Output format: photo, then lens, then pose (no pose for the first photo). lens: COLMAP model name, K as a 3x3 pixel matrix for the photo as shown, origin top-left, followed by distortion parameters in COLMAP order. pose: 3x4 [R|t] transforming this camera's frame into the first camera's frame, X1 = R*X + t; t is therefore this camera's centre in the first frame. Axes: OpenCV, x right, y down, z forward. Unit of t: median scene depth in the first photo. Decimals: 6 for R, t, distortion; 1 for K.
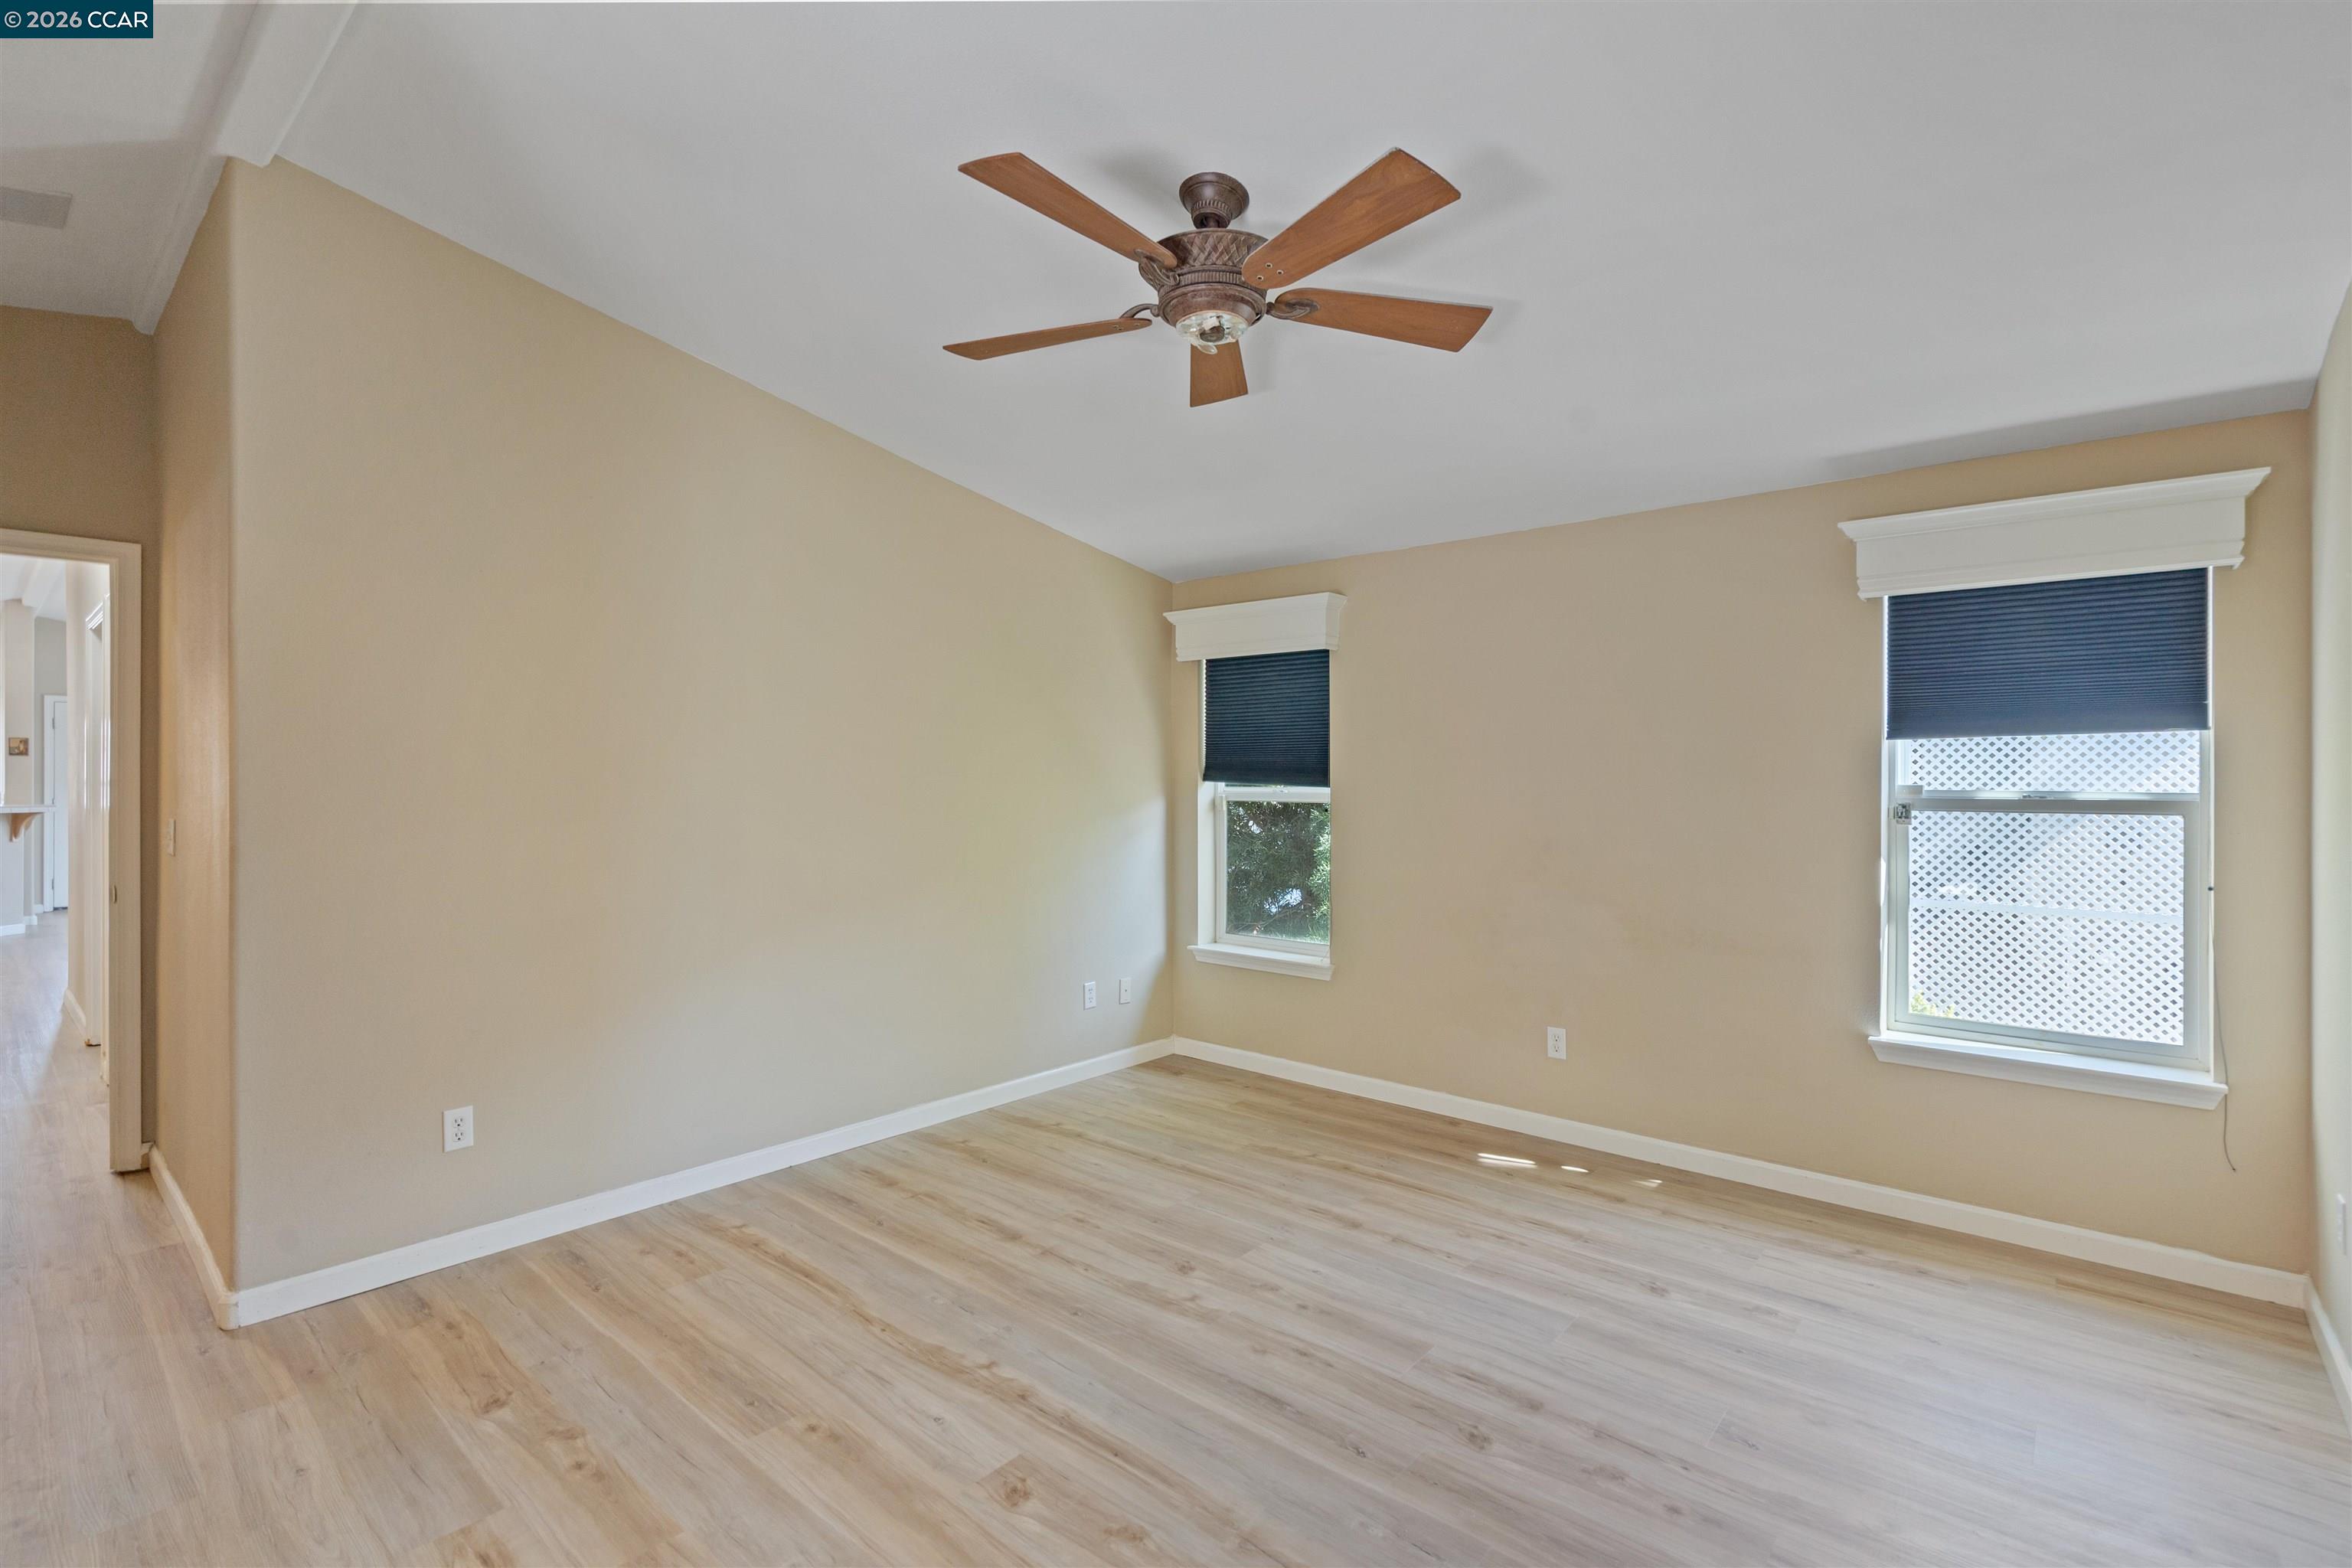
lens RADIAL K [[1069.5, 0, 1173.8], [0, 1069.5, 776.5], [0, 0, 1]] dist [-0.003122, -0.000183]
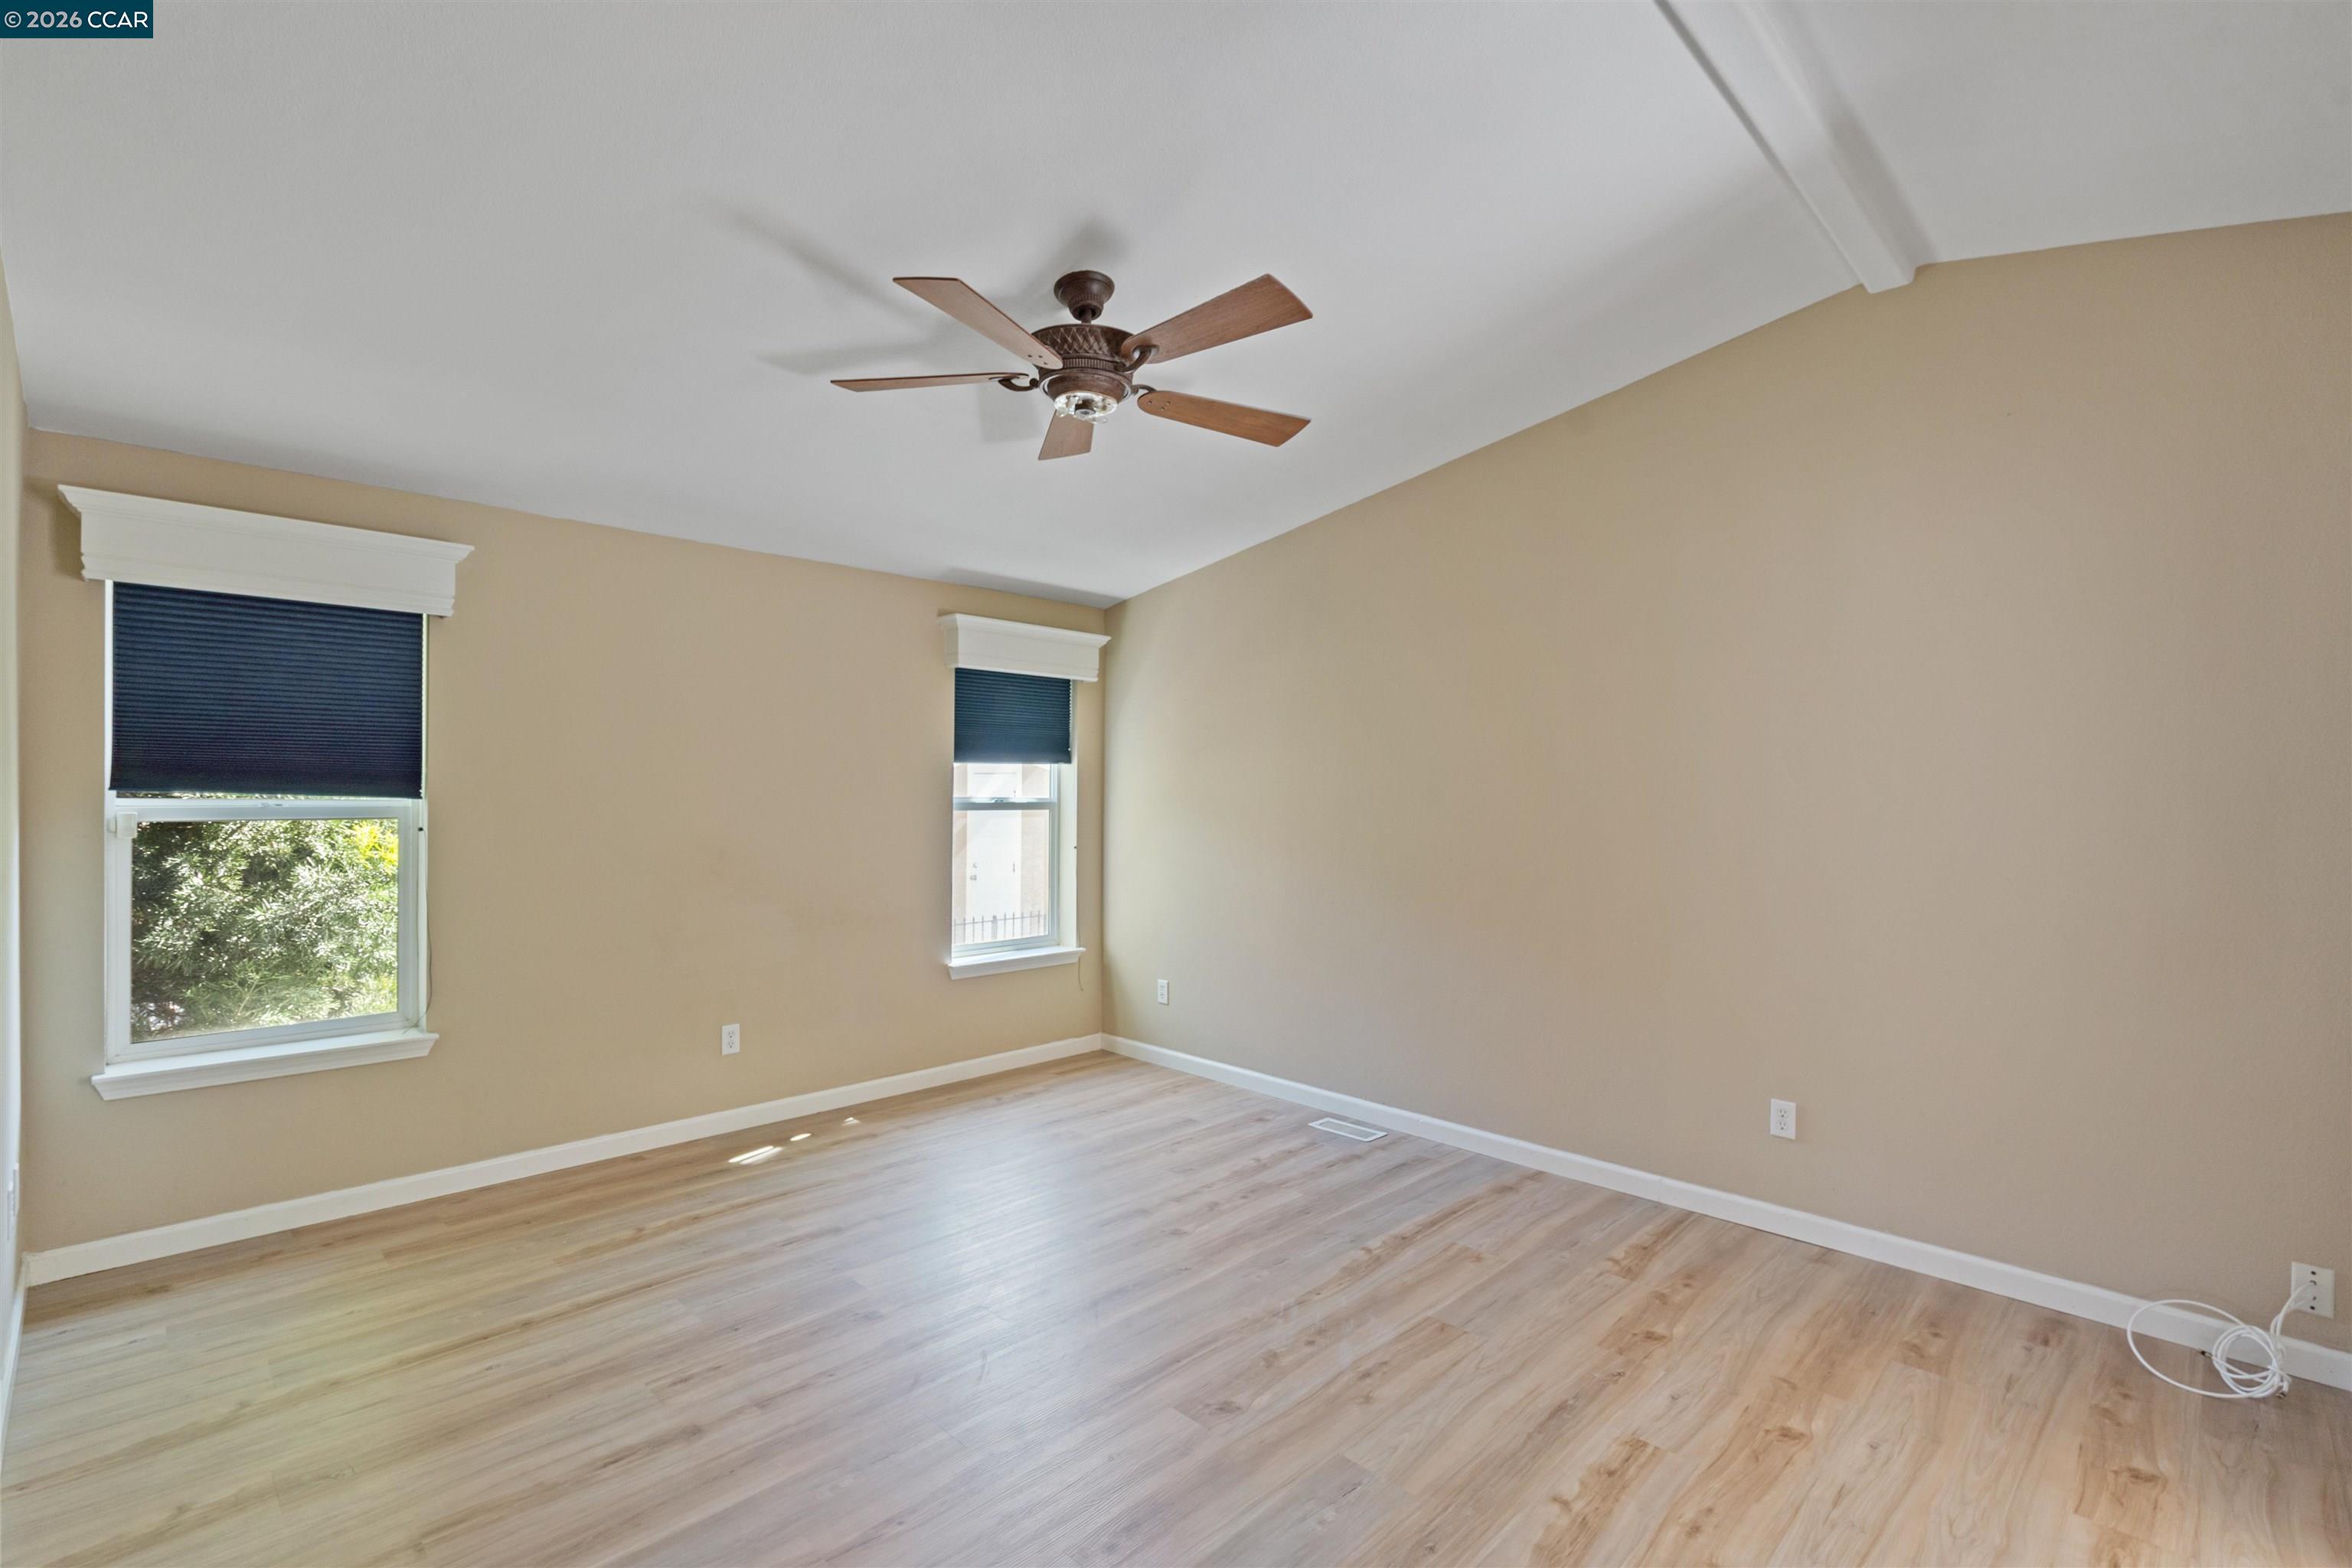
lens RADIAL K [[1072.5, 0, 1176.0], [0, 1072.5, 784.0], [0, 0, 1]] dist [-0.001669, 0.000127]
pose [[0.061093, 0.000939, 0.998132, -0.813073], [-0.010700, 0.999943, -0.000286, -0.008421], [-0.998075, -0.010663, 0.061100, 0.605510]]
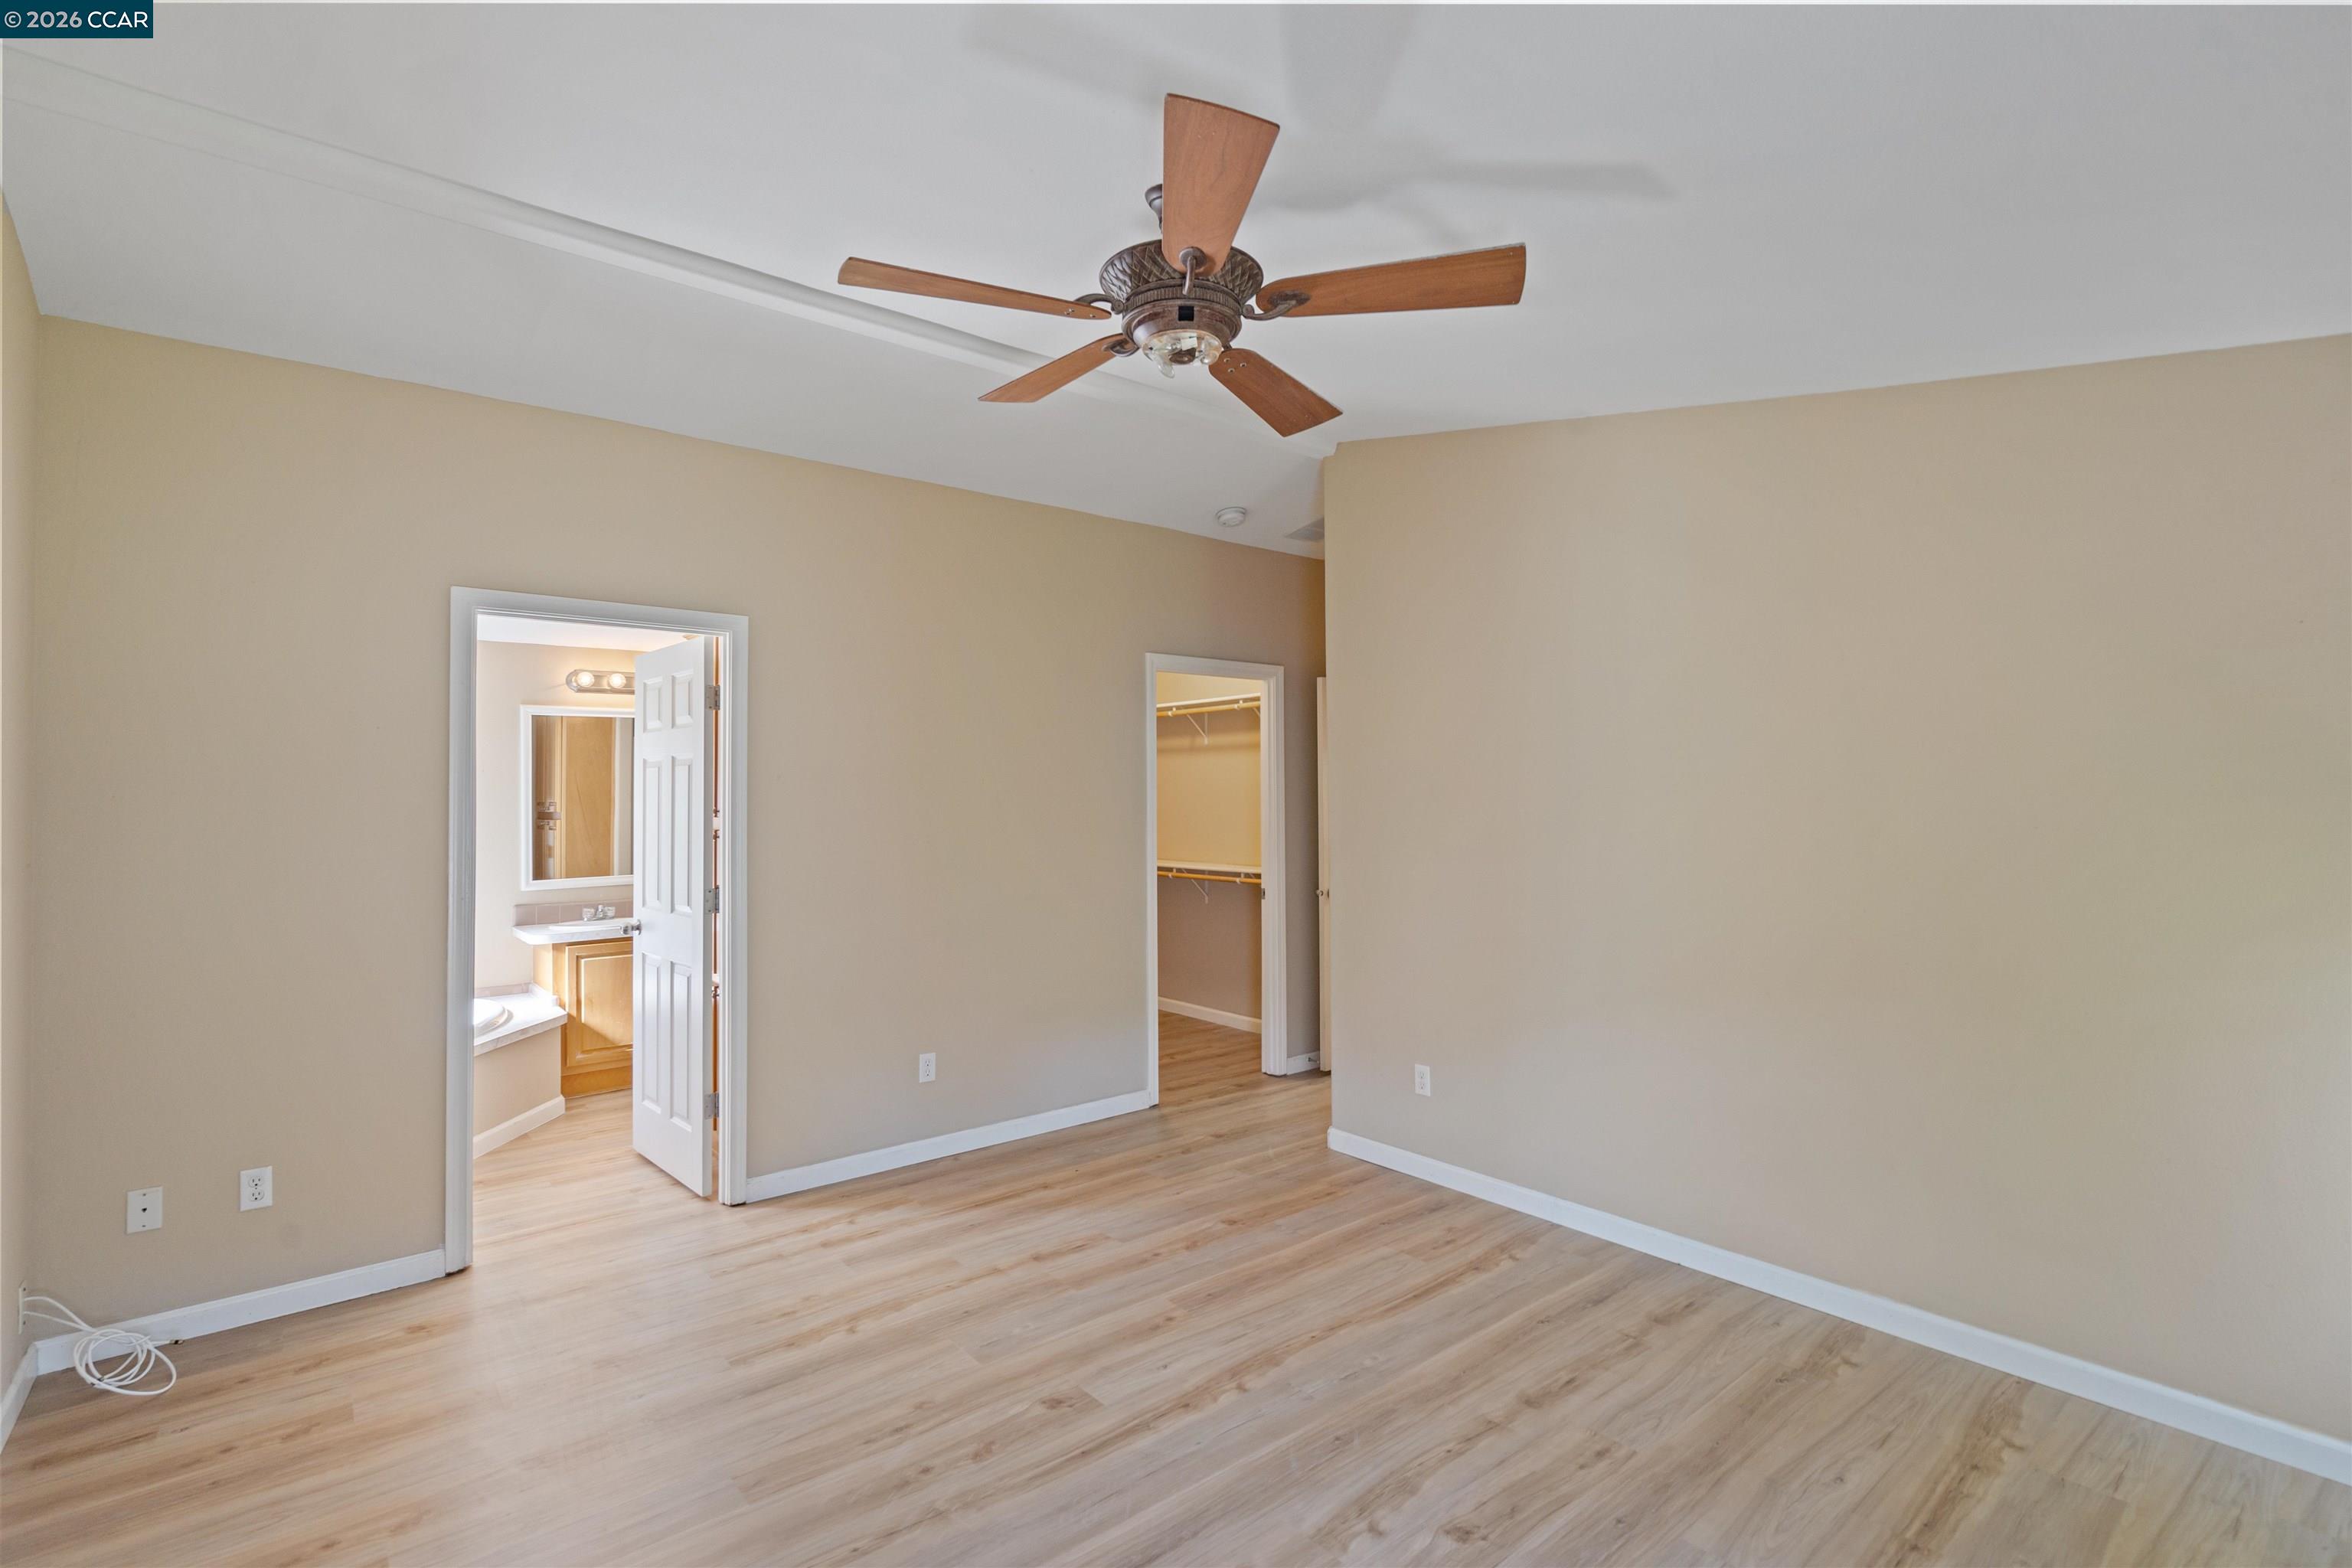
lens RADIAL K [[1072.5, 0, 1176.0], [0, 1072.5, 784.0], [0, 0, 1]] dist [-0.001669, 0.000127]
pose [[-0.164274, -0.014304, -0.986311, 0.673964], [0.008888, 0.999833, -0.015981, -0.027872], [0.986375, -0.011392, -0.164120, 0.832273]]
